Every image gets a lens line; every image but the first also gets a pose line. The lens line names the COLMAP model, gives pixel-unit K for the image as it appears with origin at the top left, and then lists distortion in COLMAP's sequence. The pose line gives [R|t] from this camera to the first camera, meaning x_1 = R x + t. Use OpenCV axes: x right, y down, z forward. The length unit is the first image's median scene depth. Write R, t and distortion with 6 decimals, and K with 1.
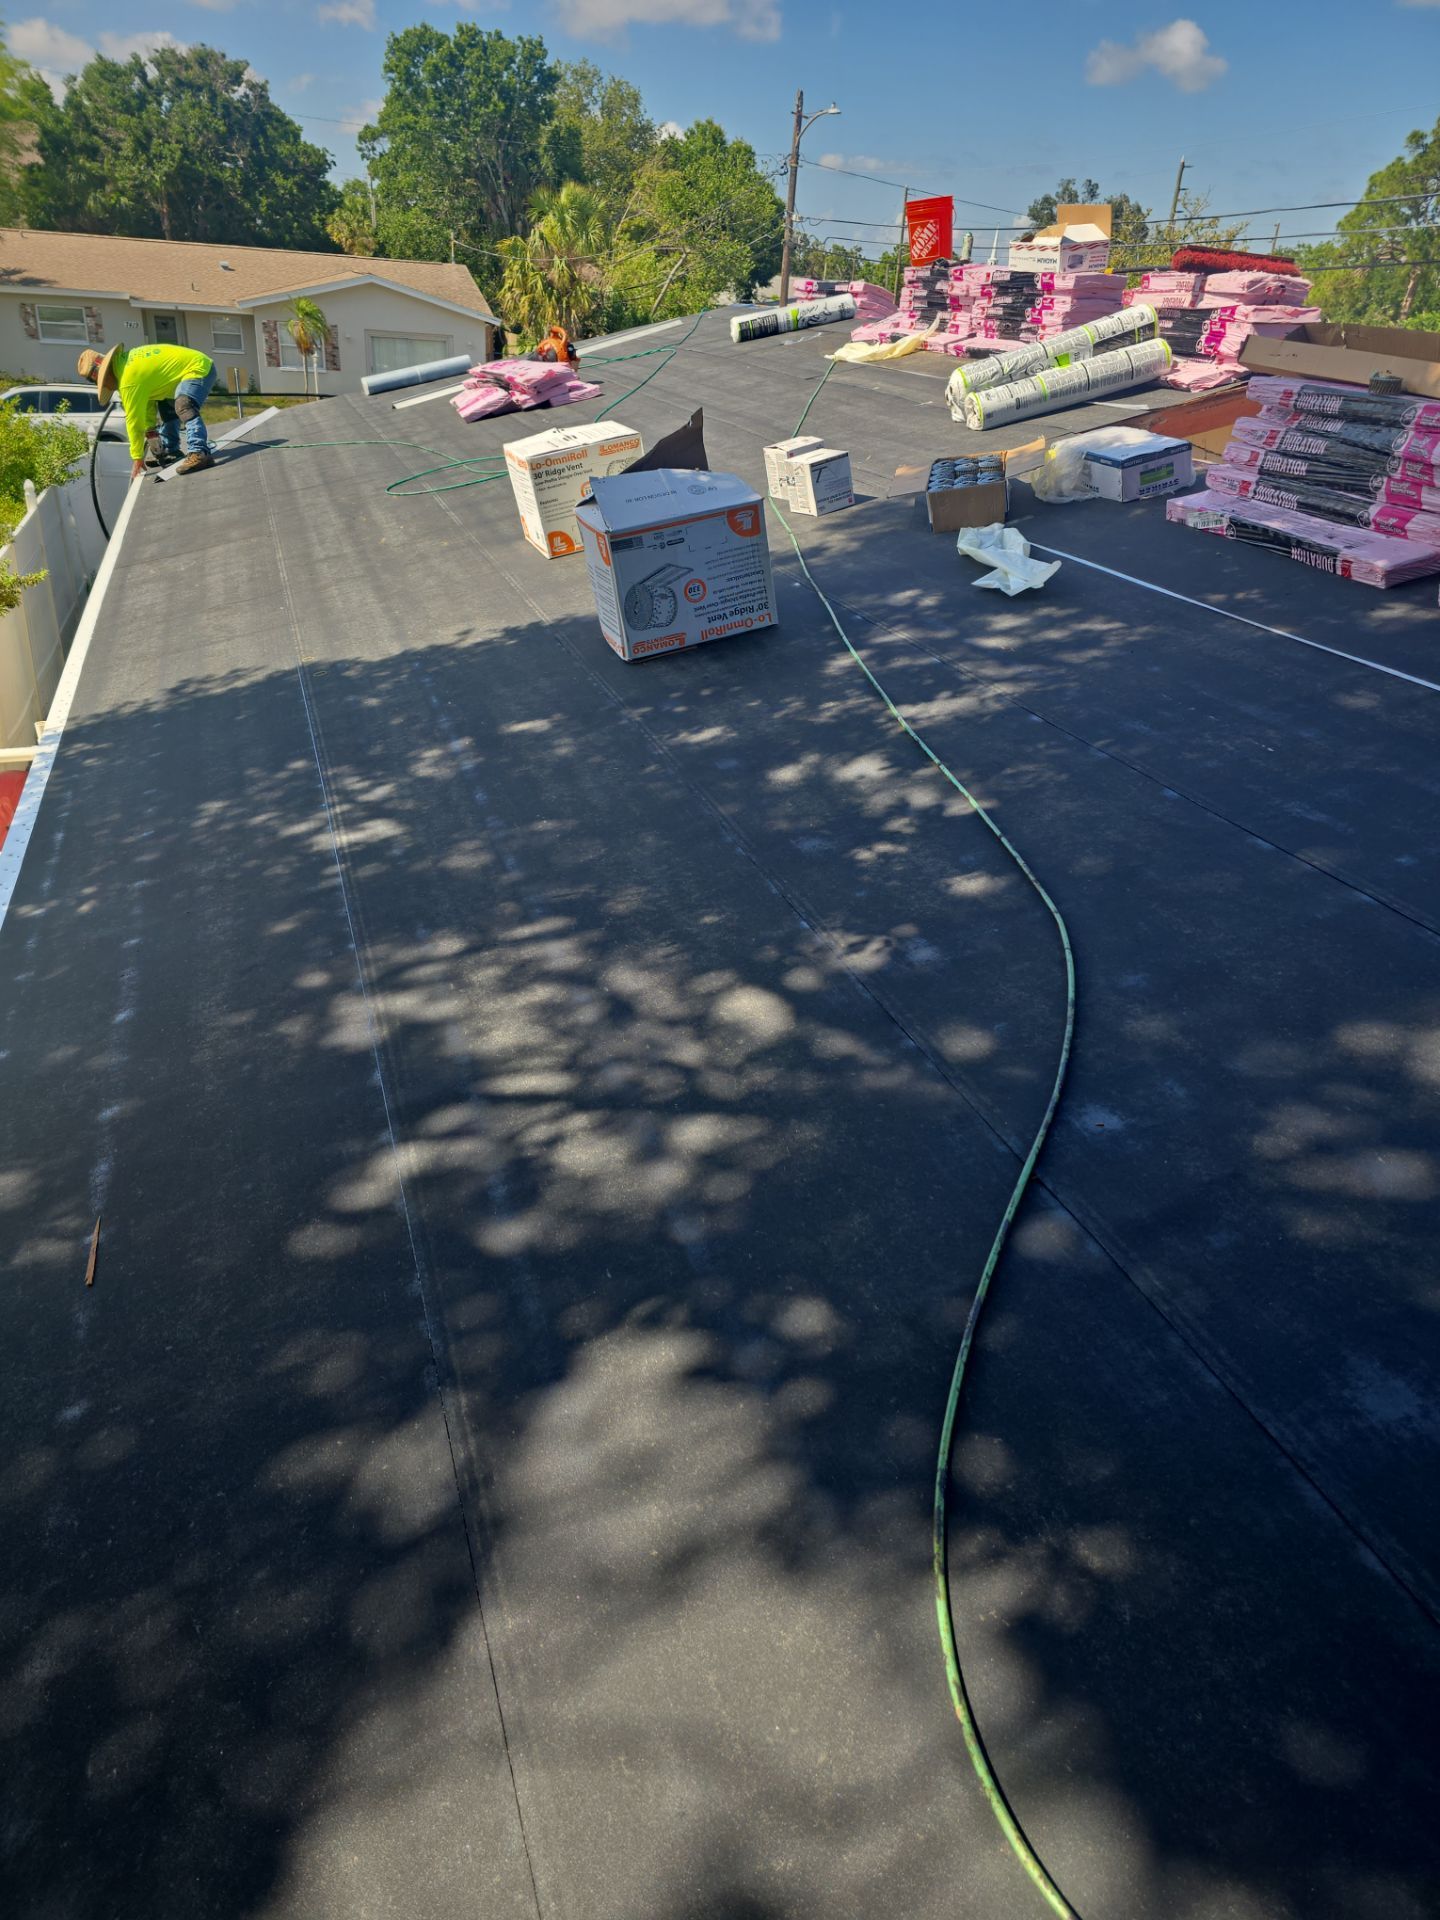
lens RADIAL K [[1295.5, 0, 722.2], [0, 1295.5, 955.8], [0, 0, 1]] dist [0.078172, -0.086127]
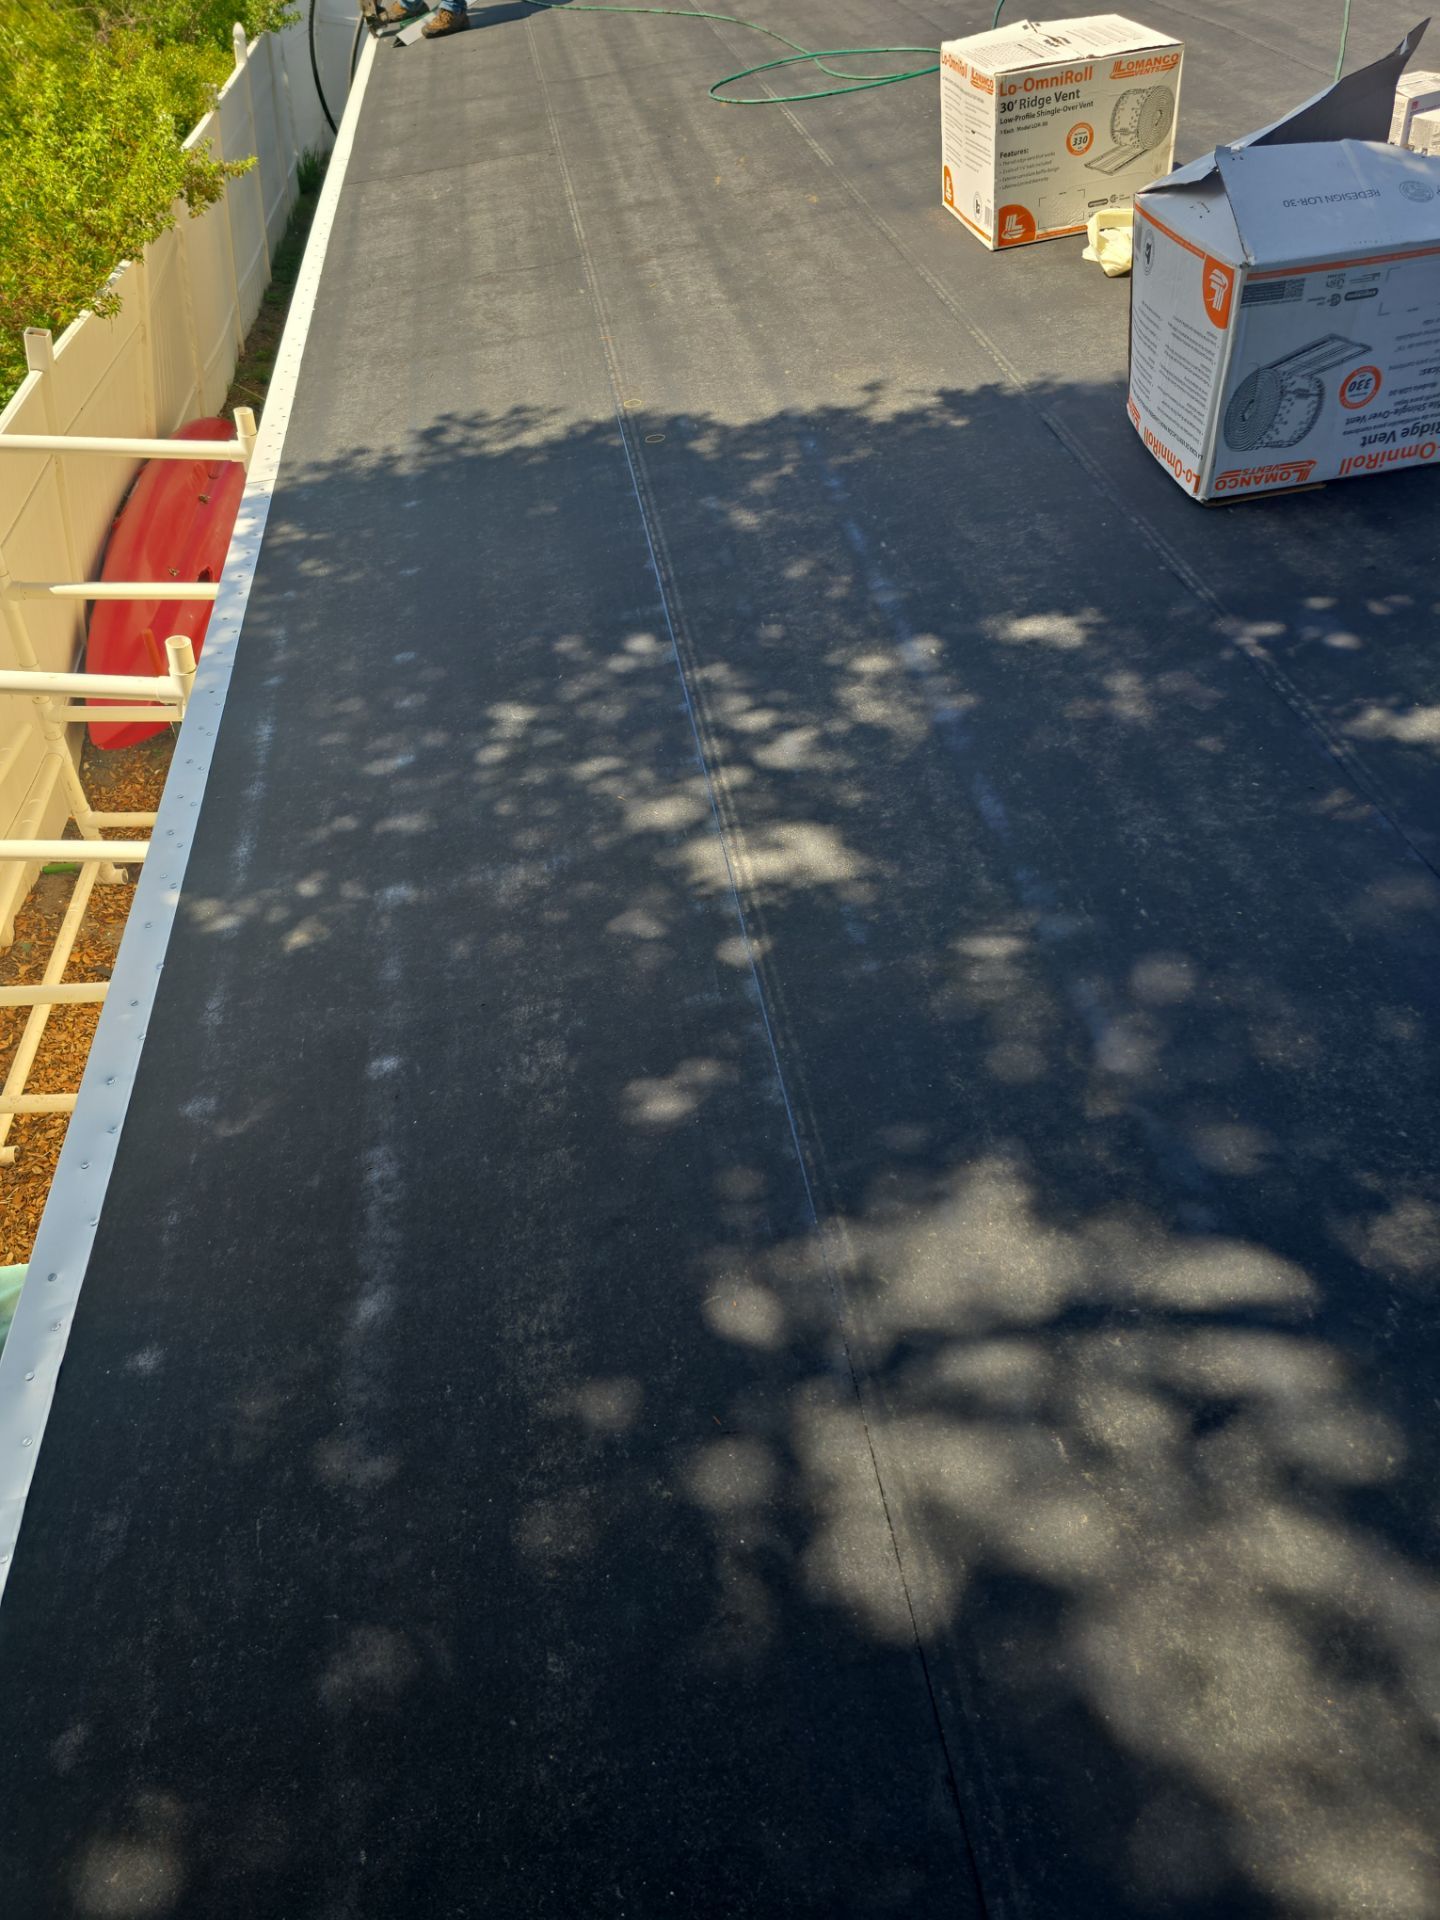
lens RADIAL K [[1309.4, 0, 729.2], [0, 1309.4, 948.0], [0, 0, 1]] dist [0.068294, -0.068153]
pose [[0.983492, 0.153282, -0.096163, -0.191231], [-0.126368, 0.962187, 0.241305, -0.151874], [0.129514, -0.225170, 0.965673, 0.361831]]
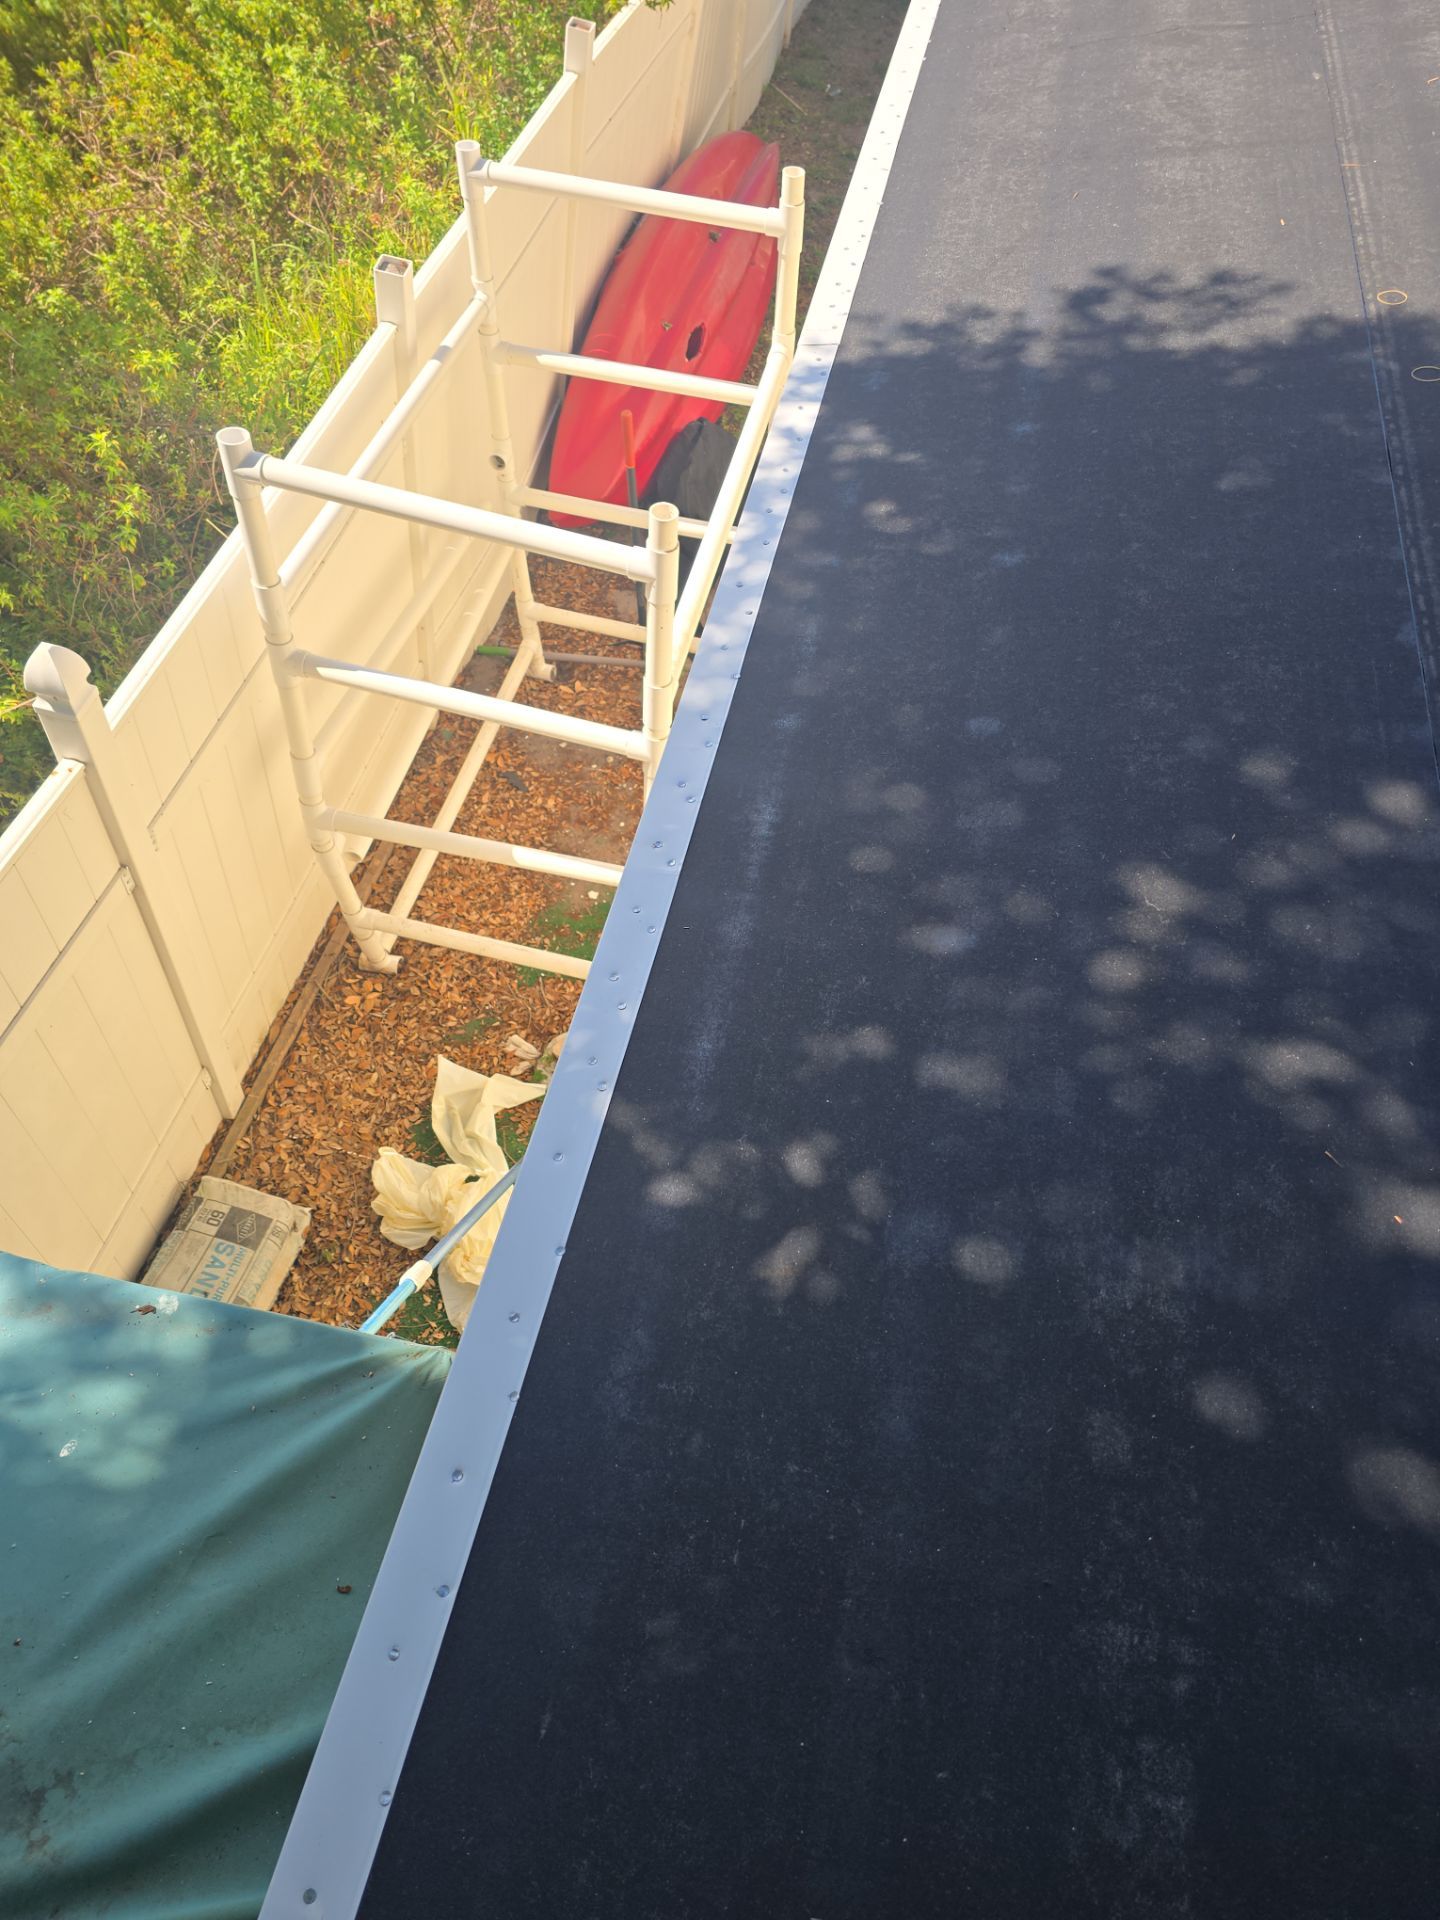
lens RADIAL K [[1285.1, 0, 726.5], [0, 1285.1, 953.9], [0, 0, 1]] dist [0.071463, -0.068124]
pose [[0.859777, 0.422820, -0.286367, -0.335855], [-0.262262, 0.846761, 0.462834, -0.216027], [0.438180, -0.322831, 0.838915, 0.561182]]
